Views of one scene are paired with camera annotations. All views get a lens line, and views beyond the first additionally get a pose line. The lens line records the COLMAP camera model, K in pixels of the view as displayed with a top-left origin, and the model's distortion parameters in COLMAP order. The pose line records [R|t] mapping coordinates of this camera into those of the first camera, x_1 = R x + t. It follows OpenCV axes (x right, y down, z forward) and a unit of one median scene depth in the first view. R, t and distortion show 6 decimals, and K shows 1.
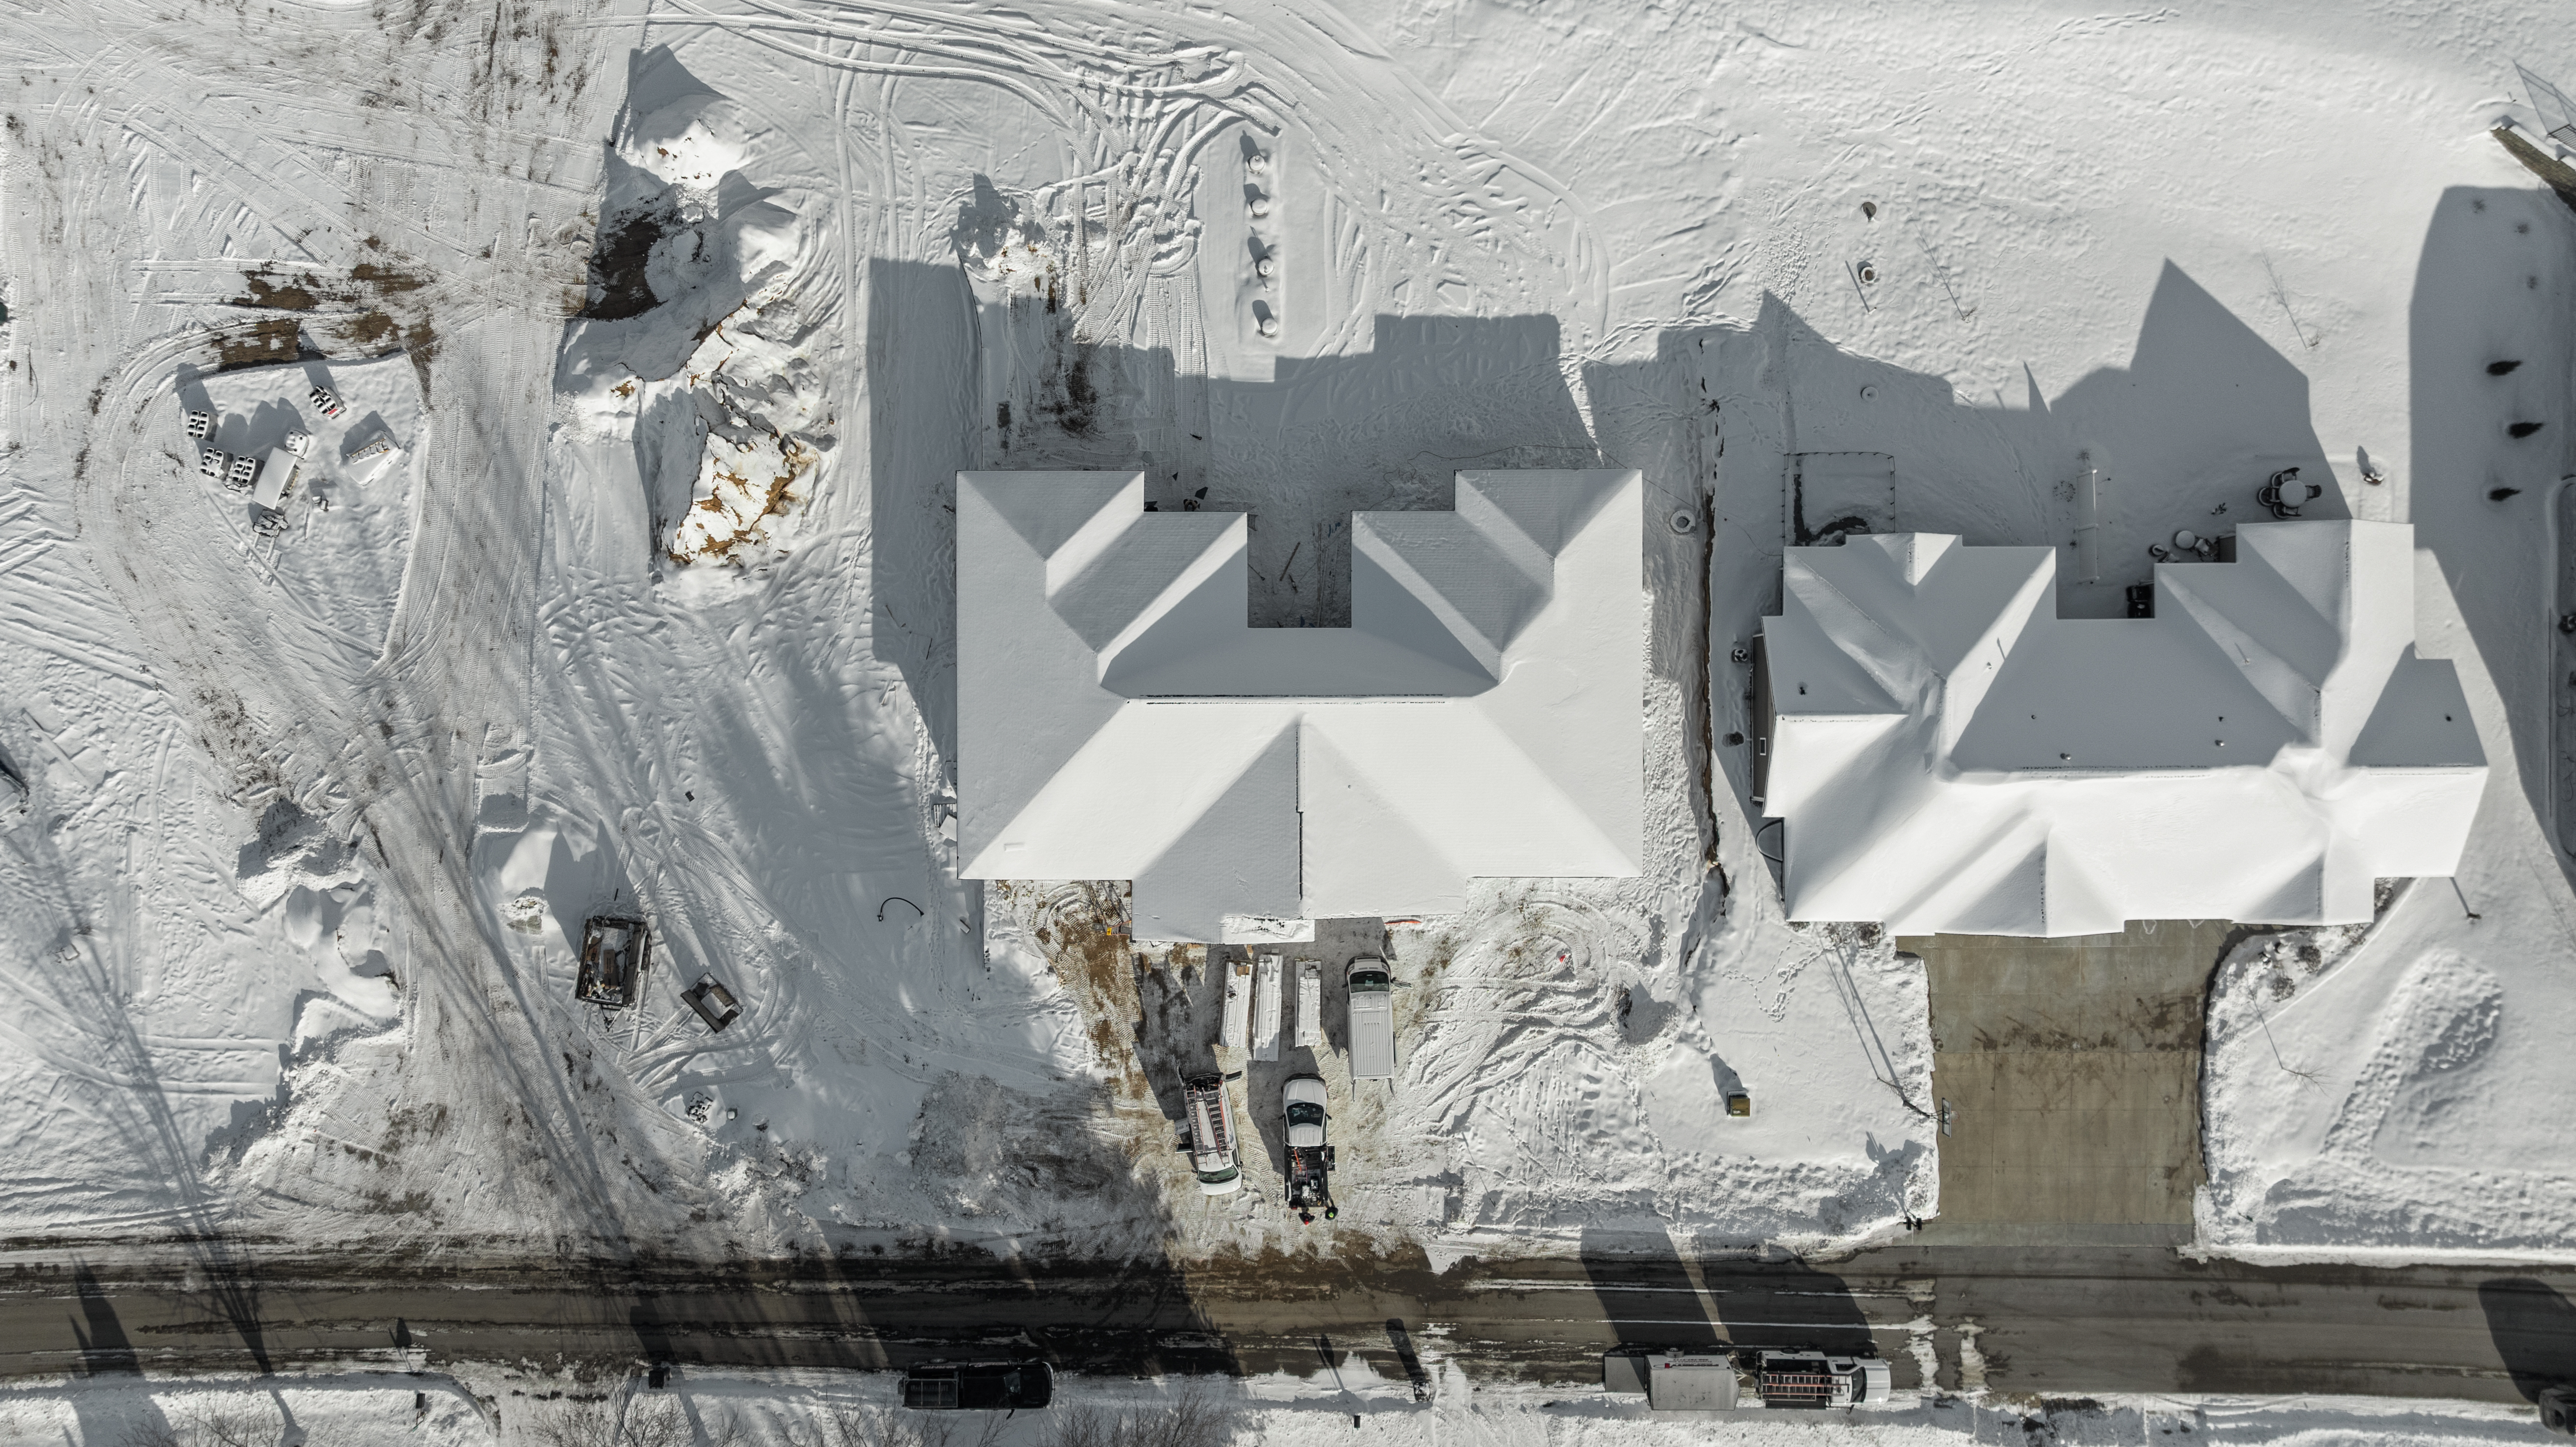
lens RADIAL K [[1810.5, 0, 1282.8], [0, 1810.5, 698.5], [0, 0, 1]] dist [-0.030098, 0.025220]
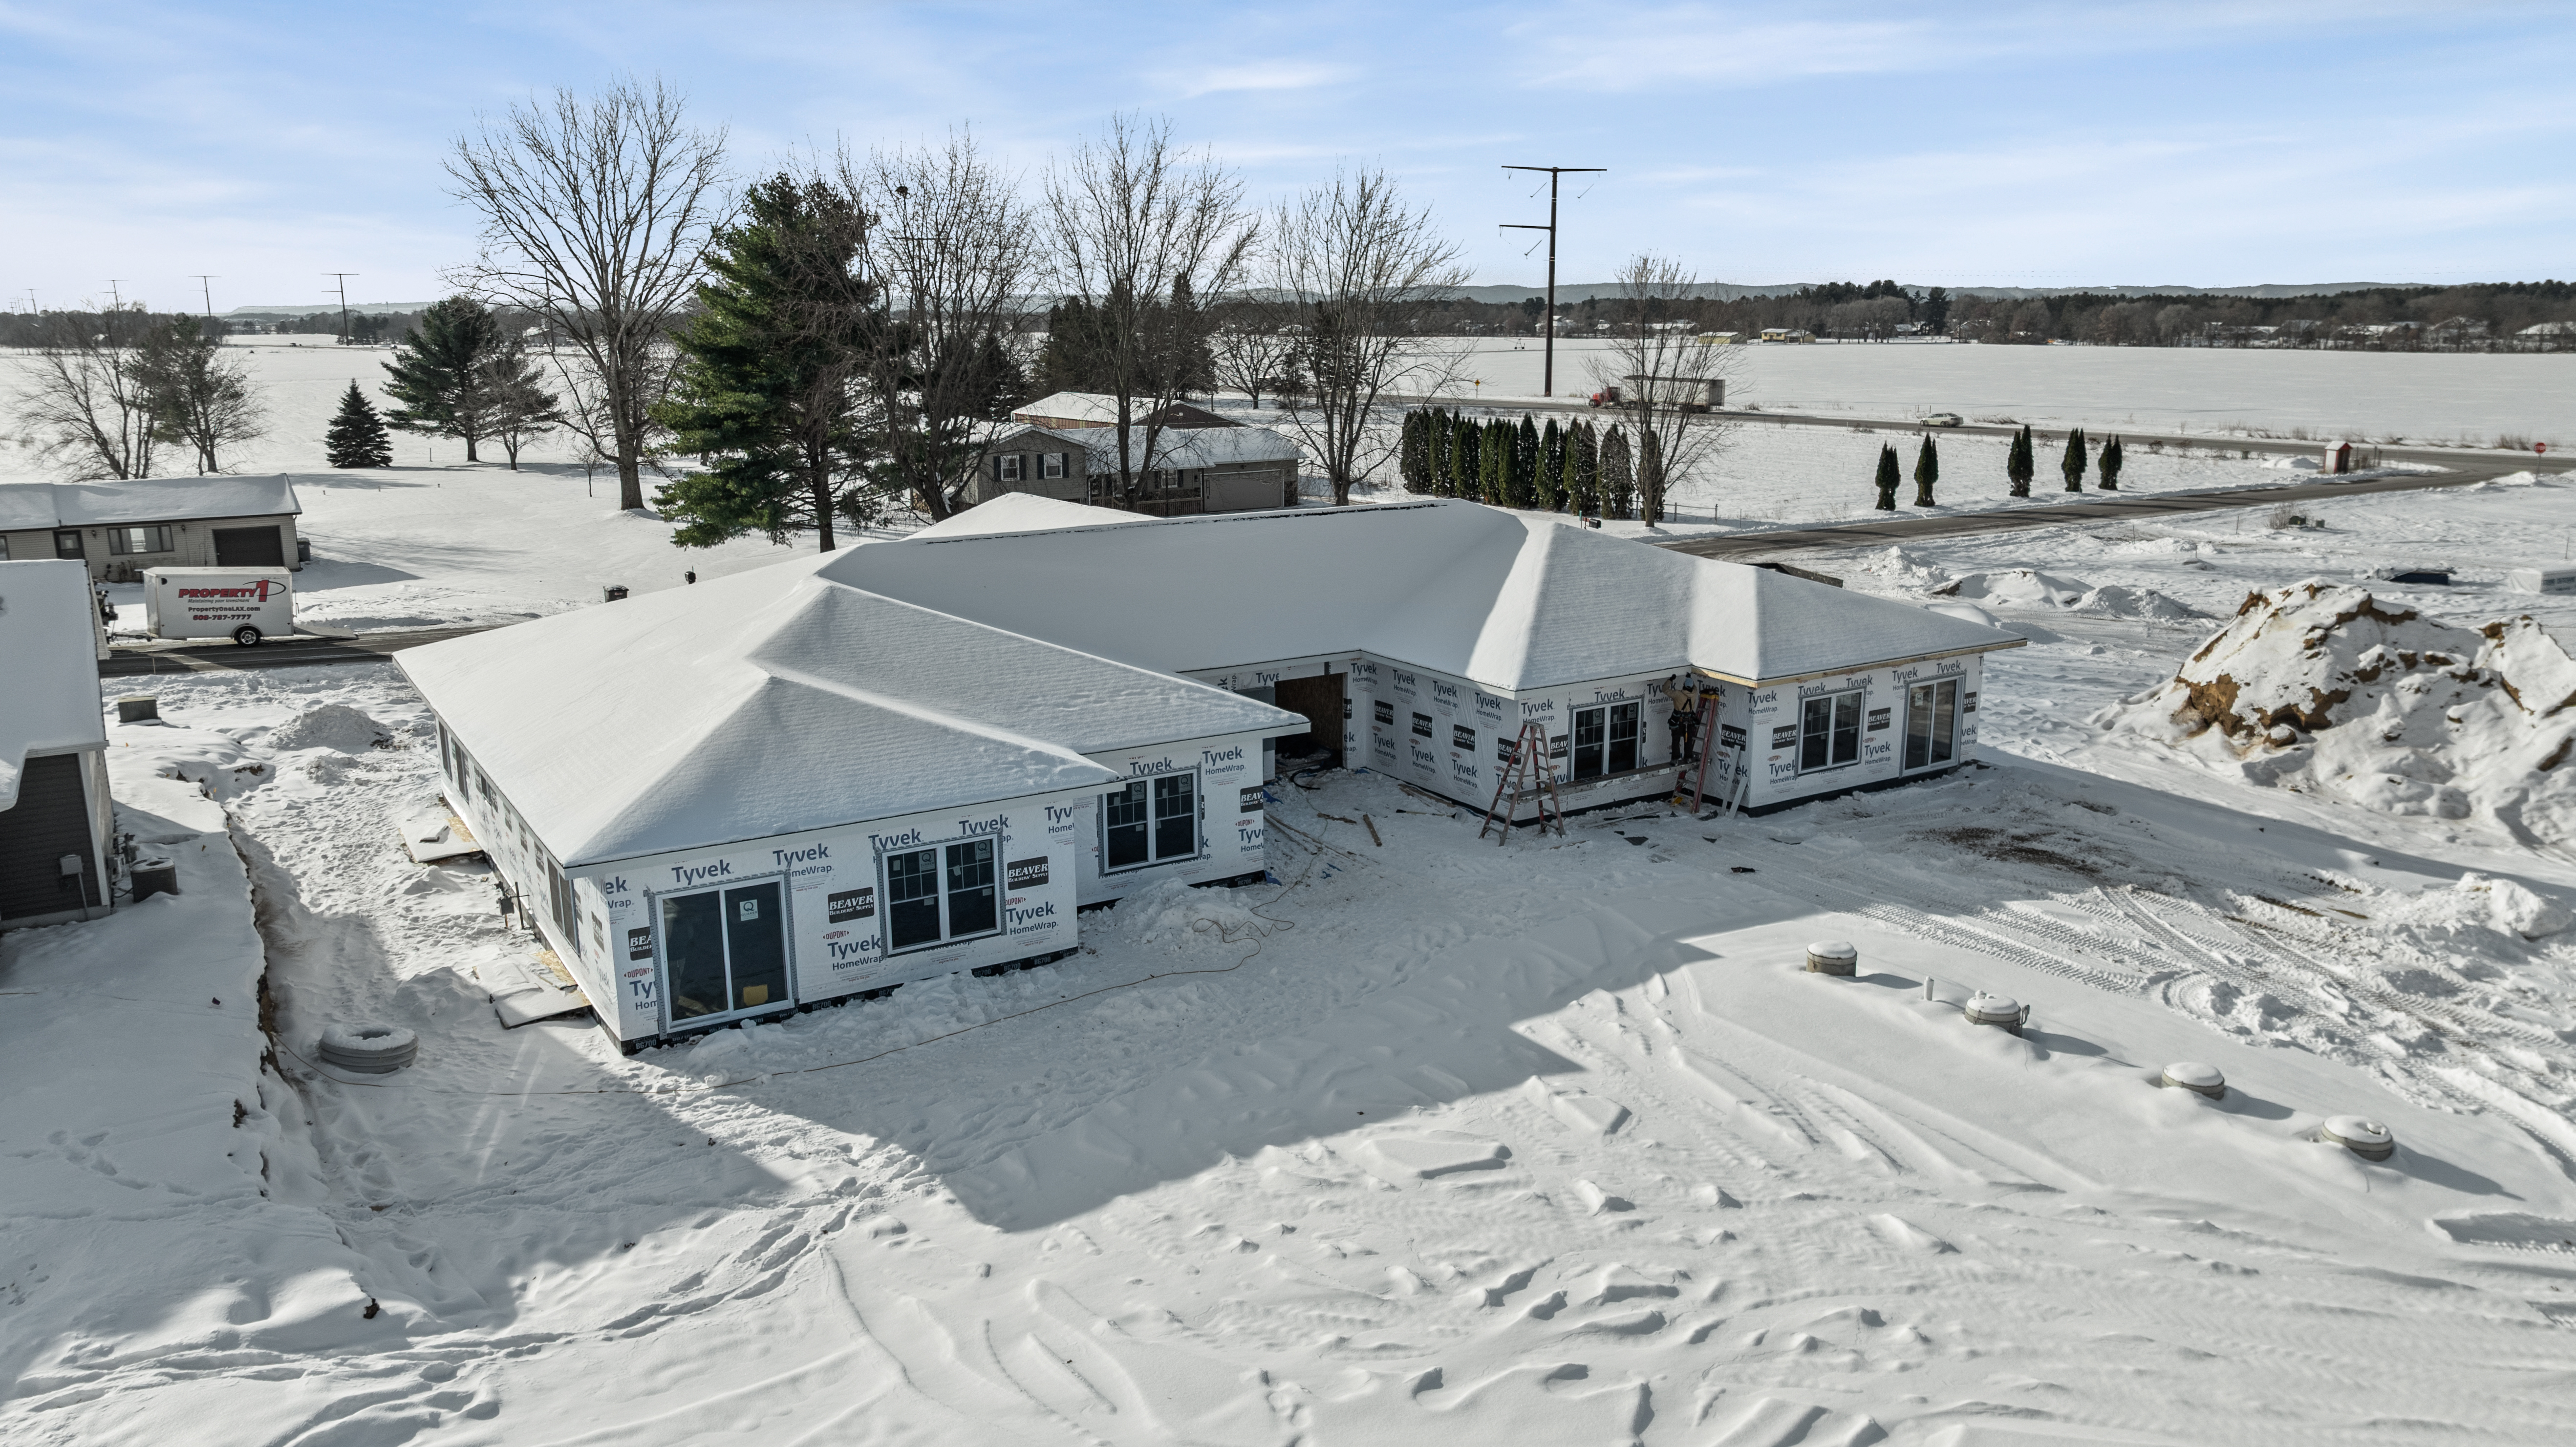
lens RADIAL K [[1810.5, 0, 1286.4], [0, 1810.5, 709.2], [0, 0, 1]] dist [-0.030098, 0.025220]
pose [[-0.847143, 0.120801, -0.517451, 0.237758], [-0.531291, -0.176375, 0.828626, -0.413255], [0.008834, 0.976882, 0.213595, 0.878442]]
